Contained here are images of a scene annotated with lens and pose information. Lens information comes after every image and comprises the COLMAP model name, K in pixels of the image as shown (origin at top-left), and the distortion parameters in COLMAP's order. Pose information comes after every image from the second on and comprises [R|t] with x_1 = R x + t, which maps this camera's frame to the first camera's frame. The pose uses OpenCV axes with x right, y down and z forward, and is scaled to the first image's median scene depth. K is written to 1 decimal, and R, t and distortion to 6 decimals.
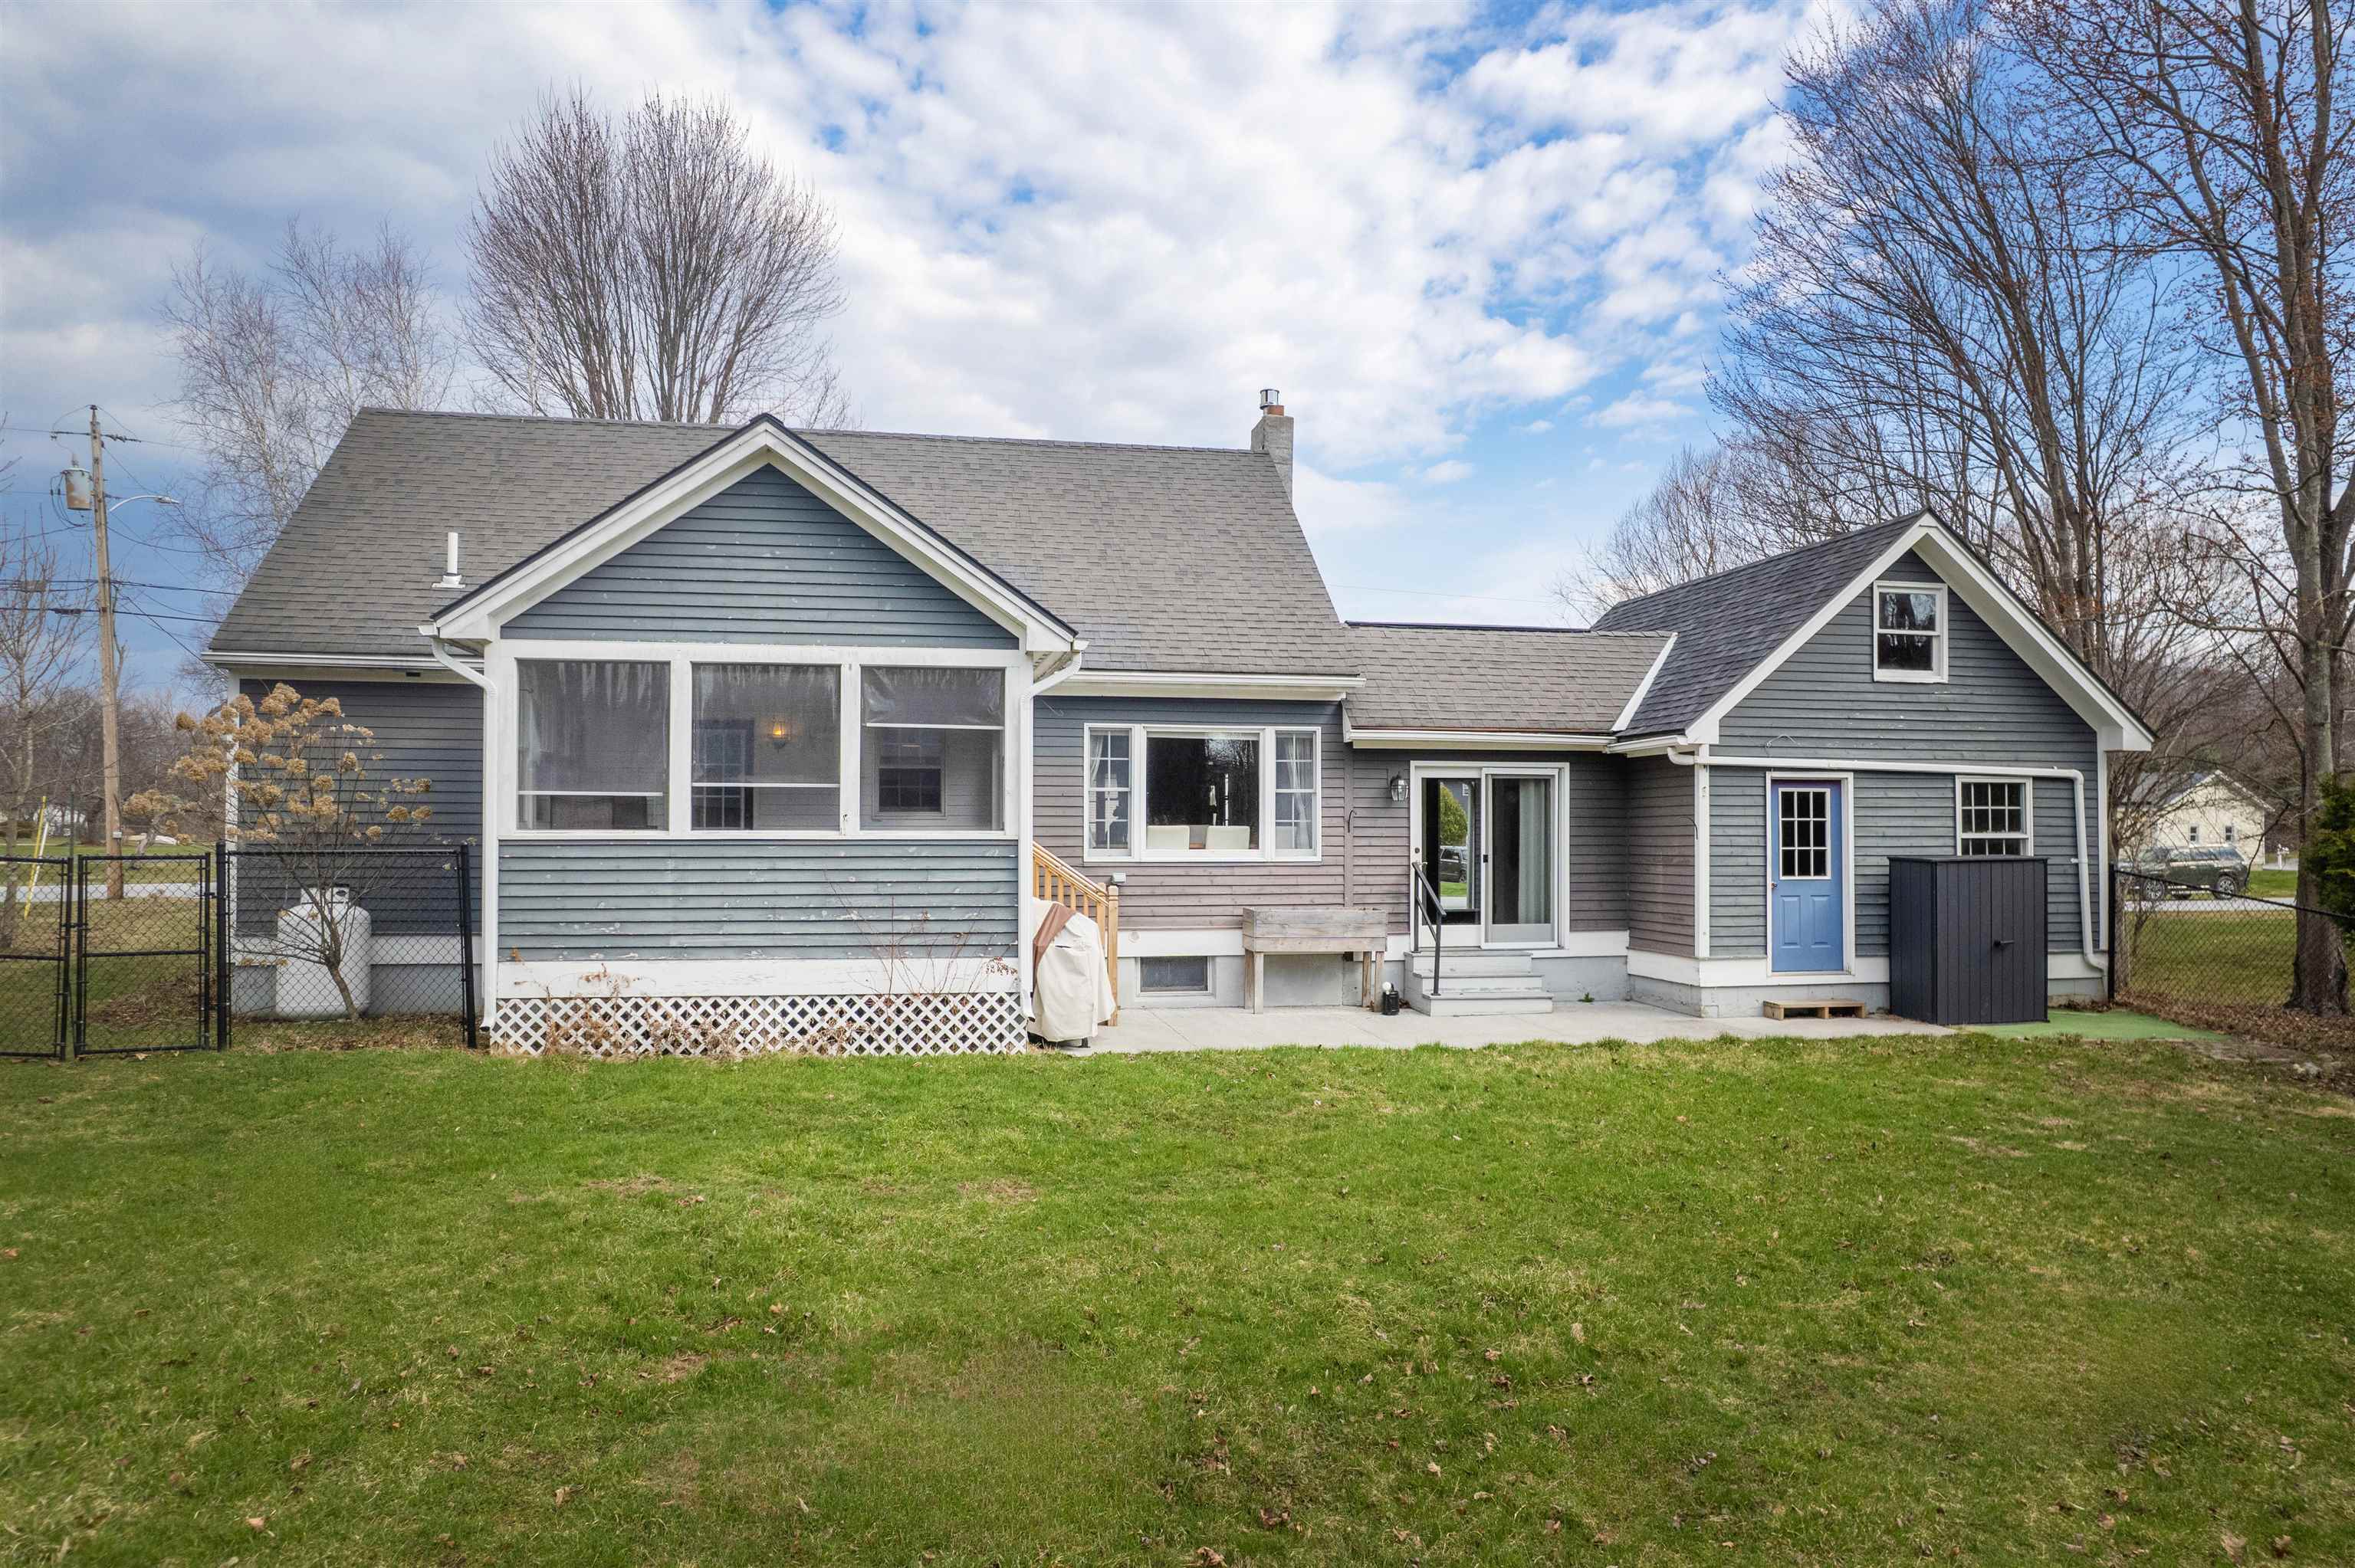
lens RADIAL K [[1528.9, 0, 1175.2], [0, 1528.9, 817.5], [0, 0, 1]] dist [-0.068759, 0.074874]
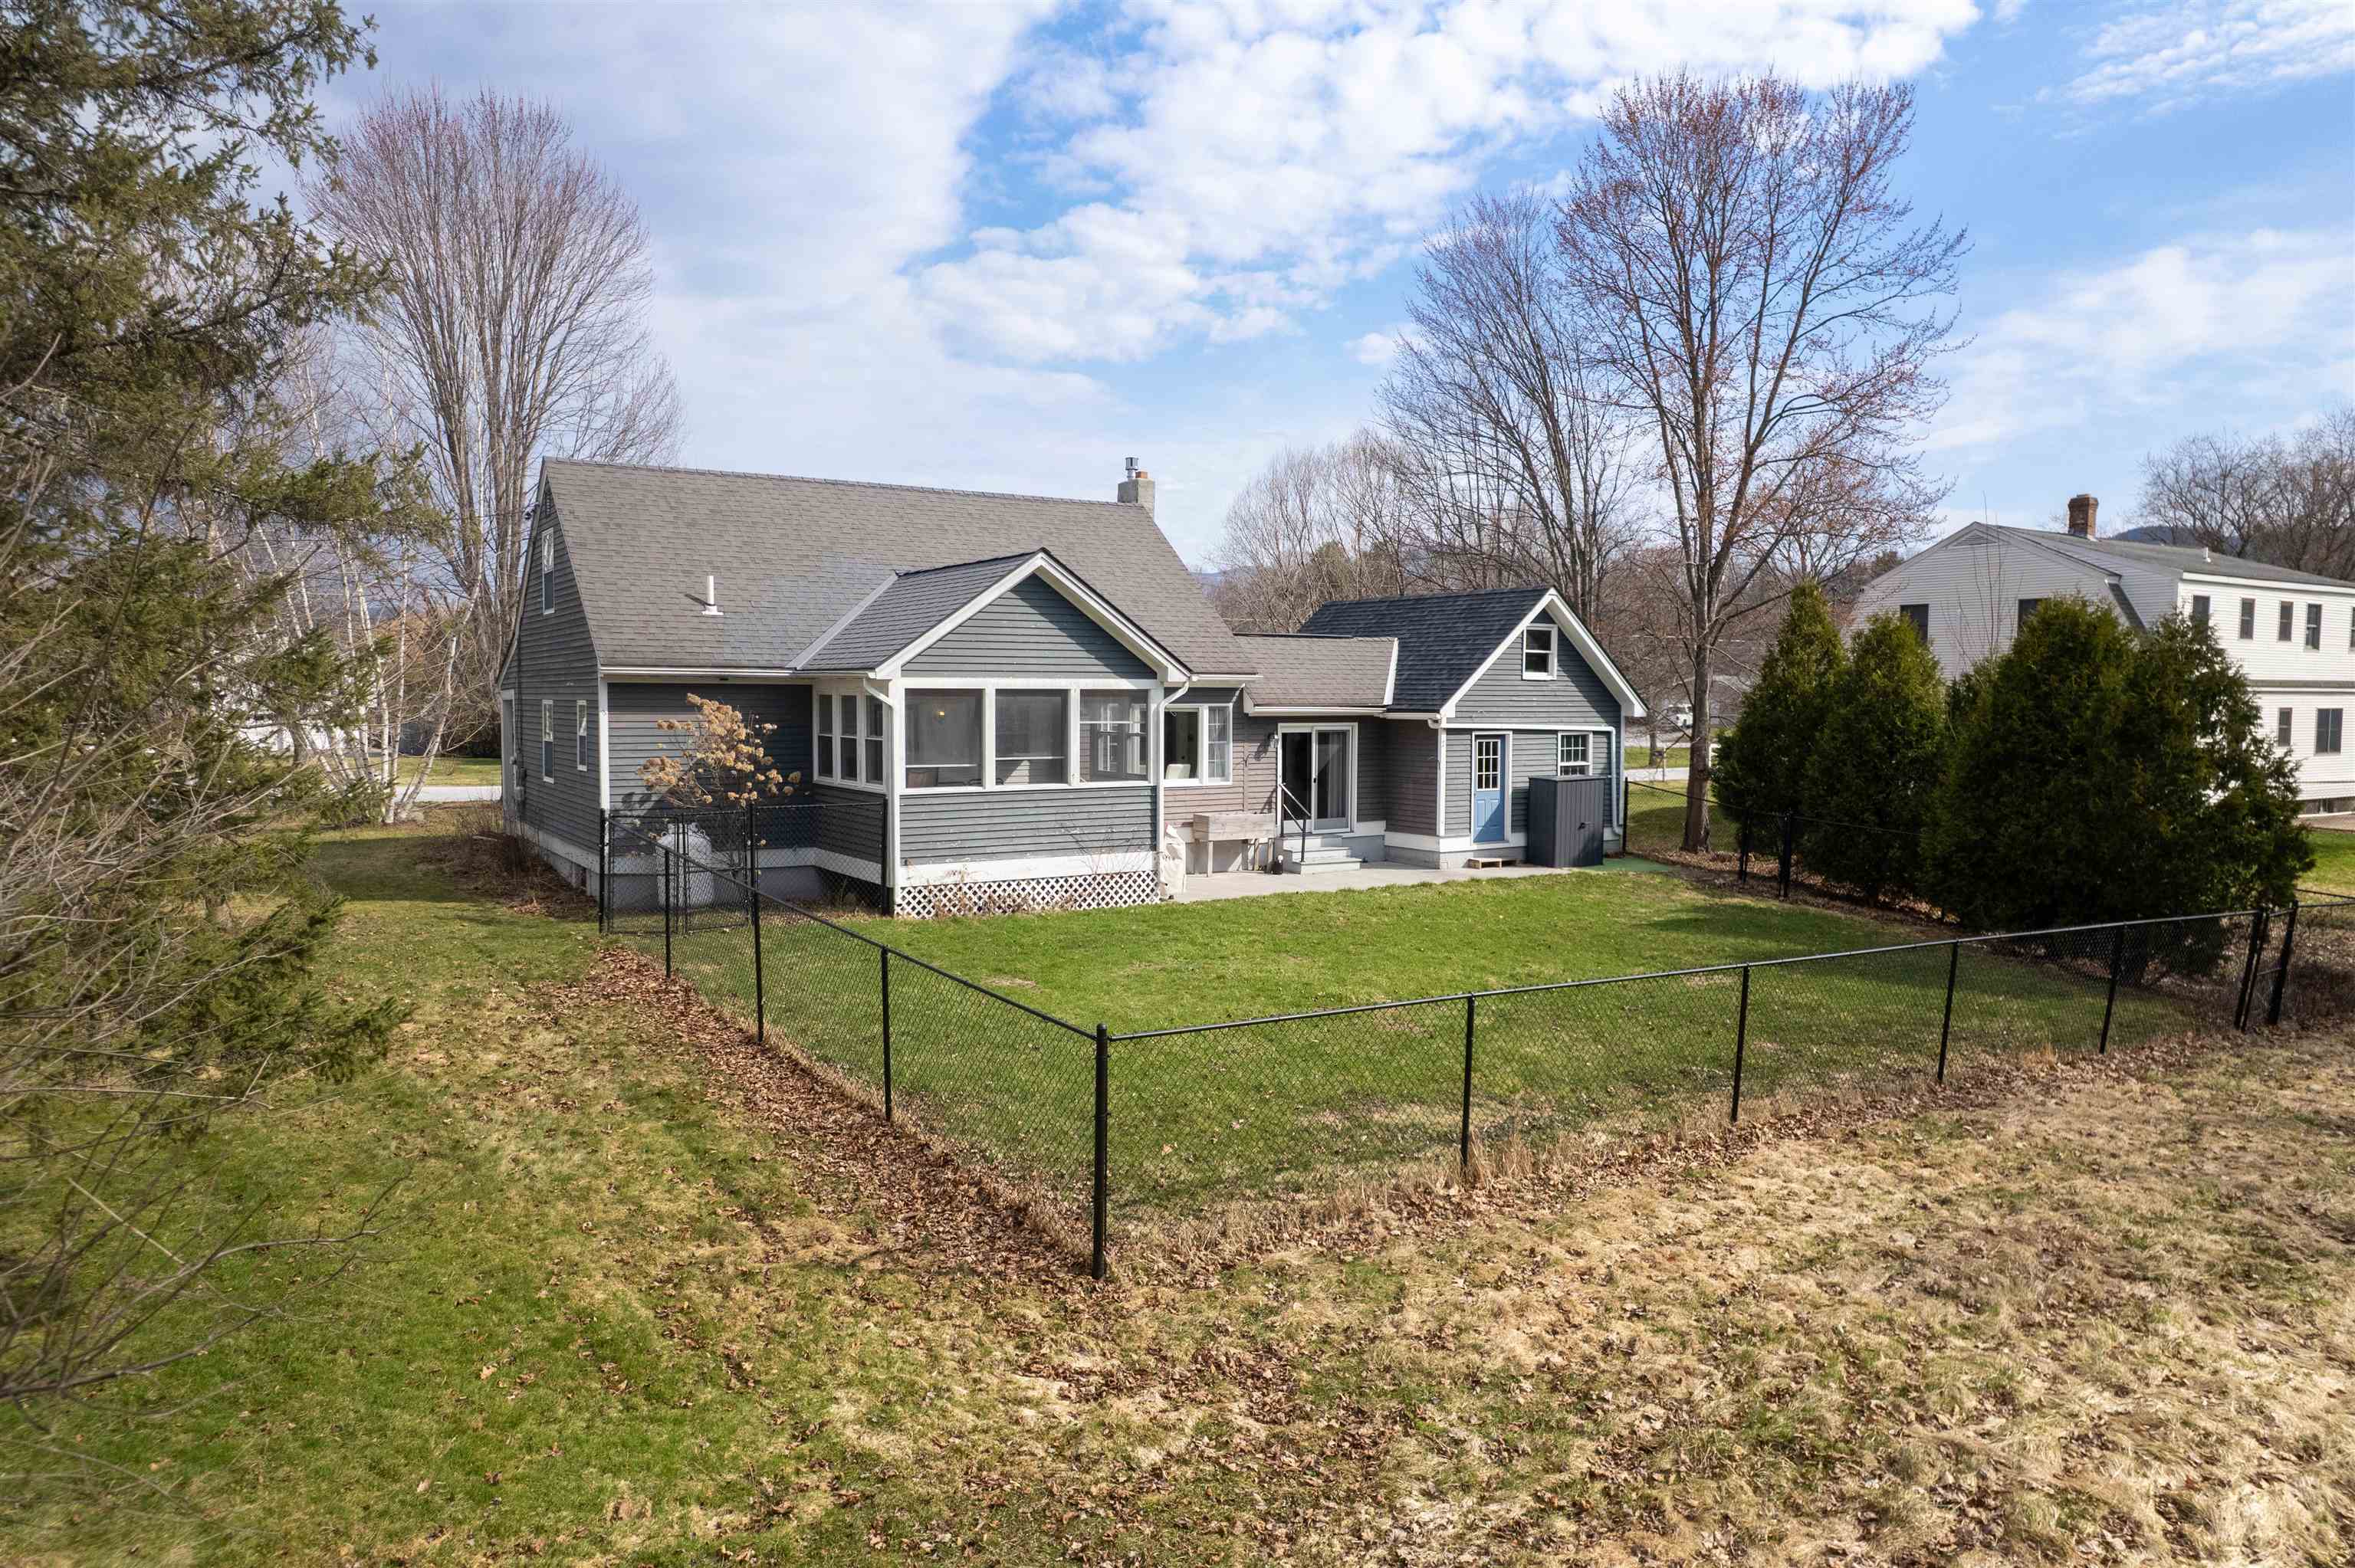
lens RADIAL K [[1528.9, 0, 1175.2], [0, 1528.9, 817.5], [0, 0, 1]] dist [-0.068759, 0.074874]
pose [[0.930267, -0.028071, 0.365809, -0.587858], [-0.004800, 0.996052, 0.088639, -0.085286], [-0.366853, -0.084214, 0.926459, -0.537075]]
